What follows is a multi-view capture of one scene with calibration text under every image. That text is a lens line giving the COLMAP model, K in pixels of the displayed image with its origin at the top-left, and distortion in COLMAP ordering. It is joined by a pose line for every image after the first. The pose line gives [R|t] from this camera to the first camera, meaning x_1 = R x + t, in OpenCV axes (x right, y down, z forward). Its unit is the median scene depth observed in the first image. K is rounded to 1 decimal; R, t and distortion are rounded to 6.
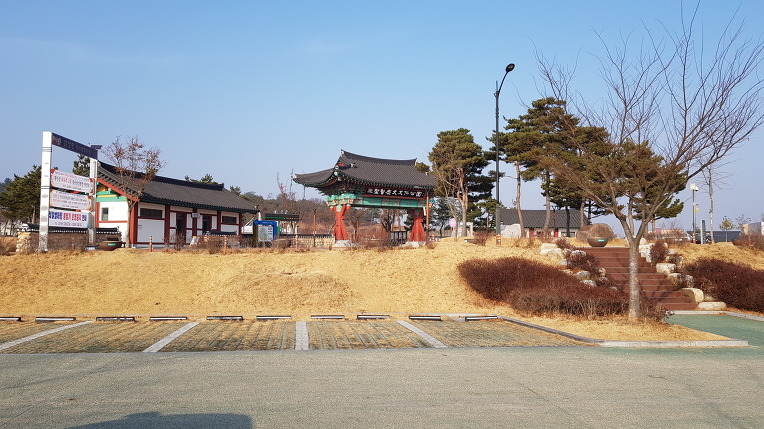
lens RADIAL K [[633.1, 0, 382.0], [0, 633.1, 214.5], [0, 0, 1]] dist [0.028294, 0.000468]
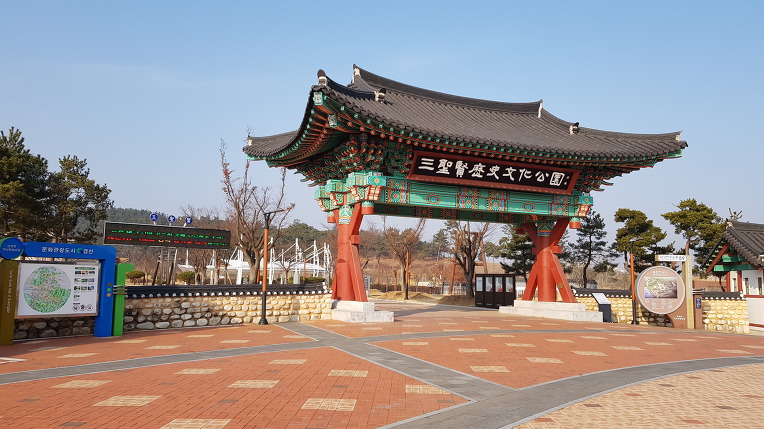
lens RADIAL K [[633.1, 0, 382.0], [0, 633.1, 214.5], [0, 0, 1]] dist [0.028294, 0.000468]
pose [[0.994327, -0.004939, -0.106255, -0.005829], [-0.000885, 0.998502, -0.054701, 0.010431], [0.106366, 0.054485, 0.992833, 0.630357]]
